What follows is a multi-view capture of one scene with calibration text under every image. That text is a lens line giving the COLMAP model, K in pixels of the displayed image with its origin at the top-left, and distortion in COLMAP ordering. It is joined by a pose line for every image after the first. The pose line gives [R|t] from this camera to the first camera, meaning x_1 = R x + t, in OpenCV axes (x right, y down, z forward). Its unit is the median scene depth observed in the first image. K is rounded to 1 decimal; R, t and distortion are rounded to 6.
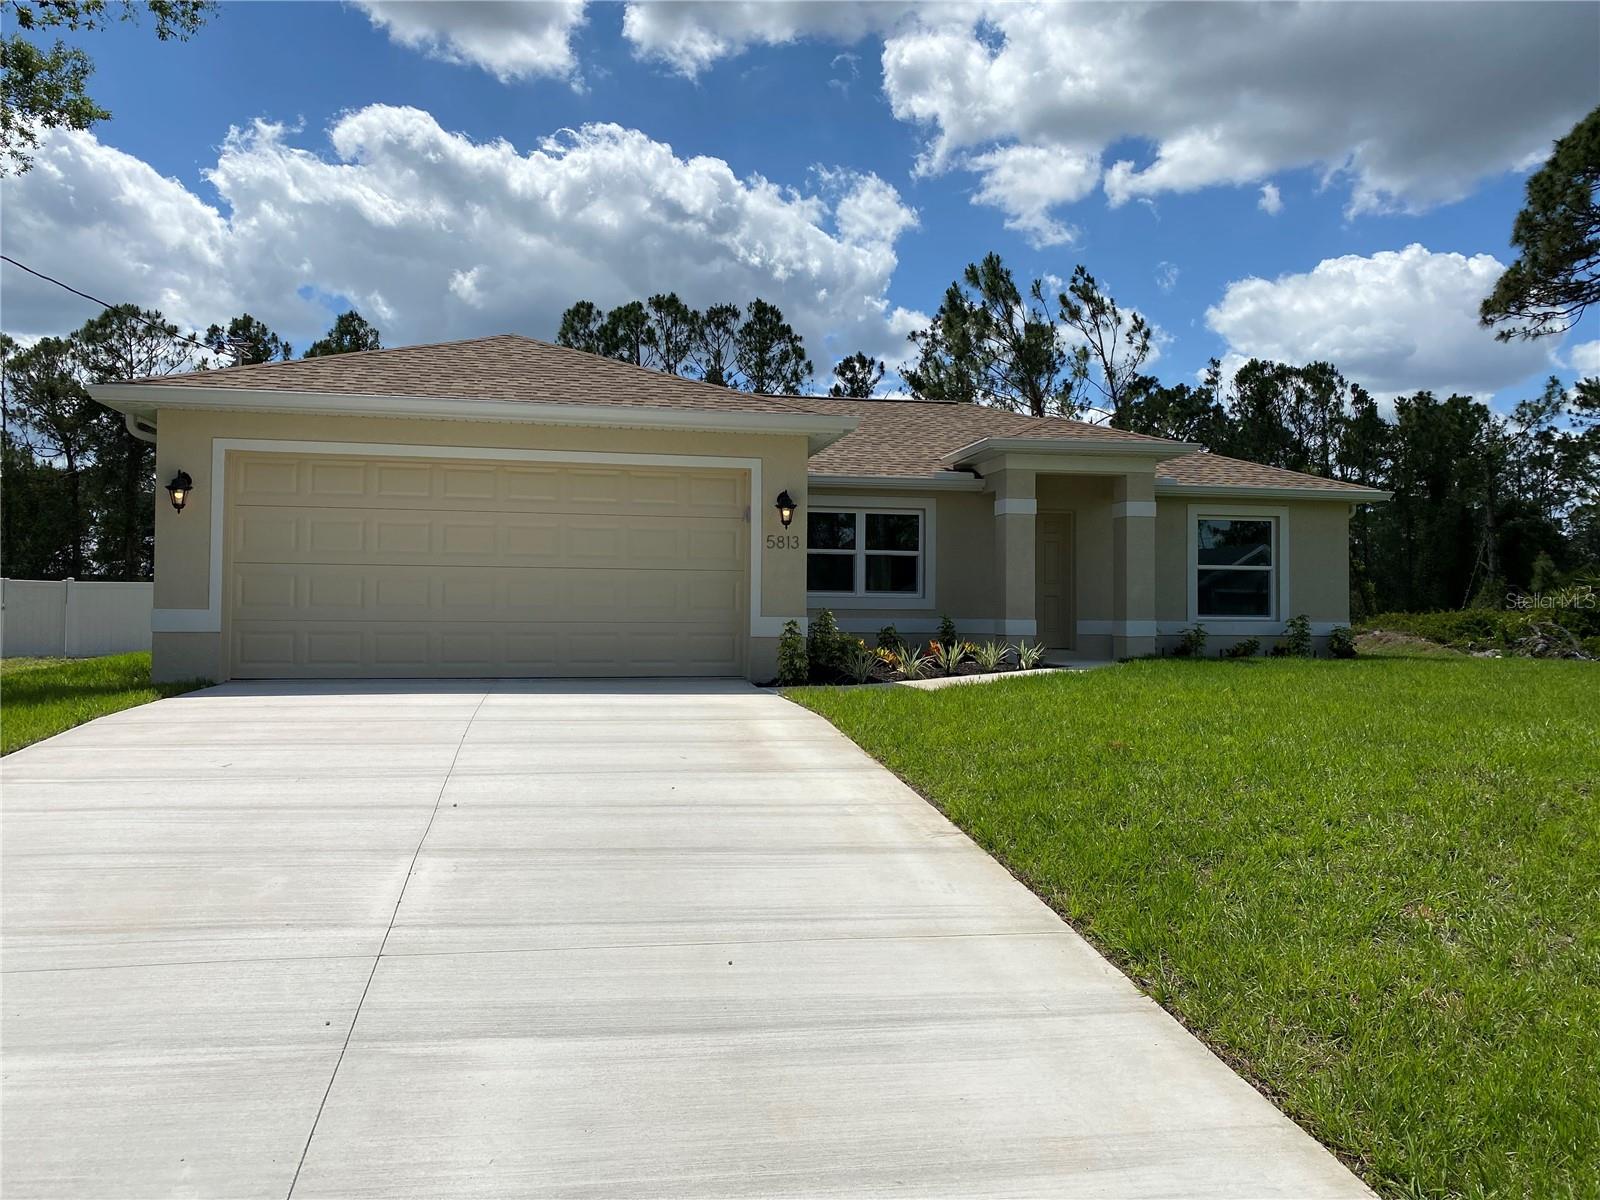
lens RADIAL K [[1245.4, 0, 800.0], [0, 1245.4, 600.0], [0, 0, 1]] dist [0.122862, -0.246853]
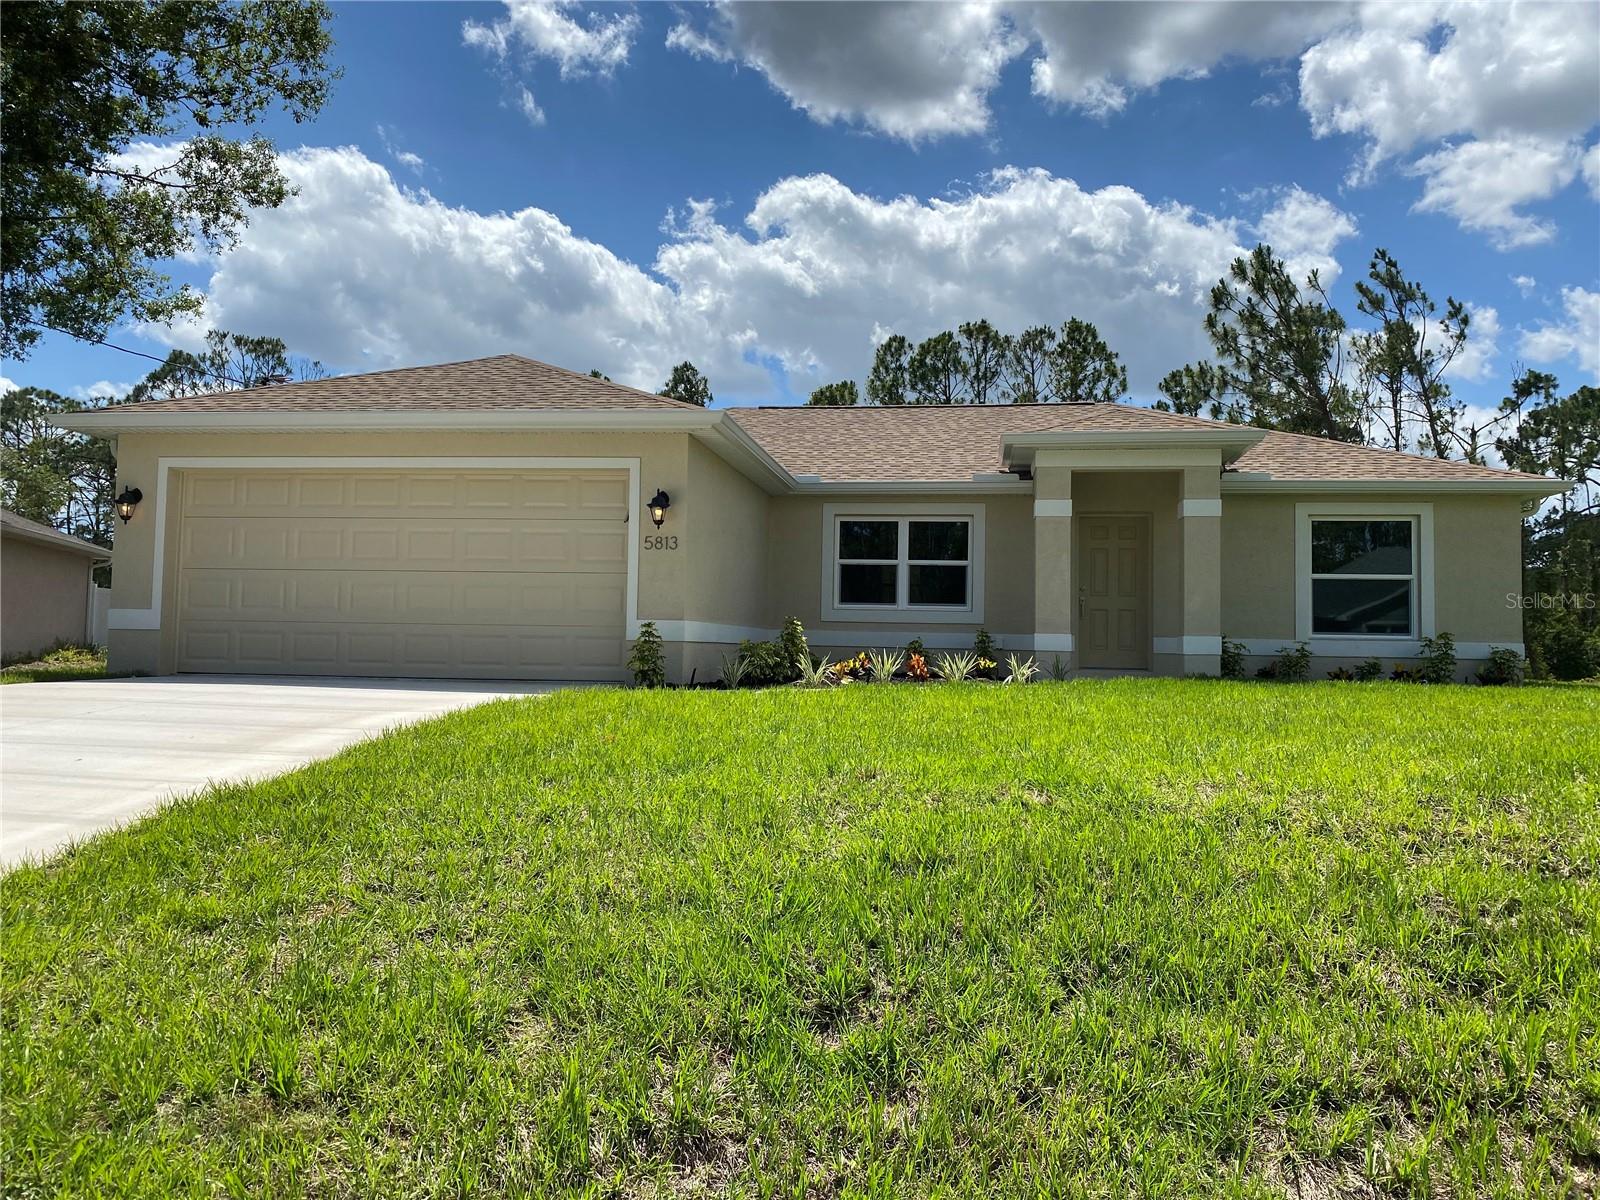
lens RADIAL K [[1225.4, 0, 796.6], [0, 1225.4, 584.5], [0, 0, 1]] dist [0.096449, -0.220110]
pose [[0.936756, -0.005587, -0.349937, 0.101014], [-0.008575, 0.999206, -0.038909, 0.005180], [0.349877, 0.039449, 0.935965, 0.036920]]
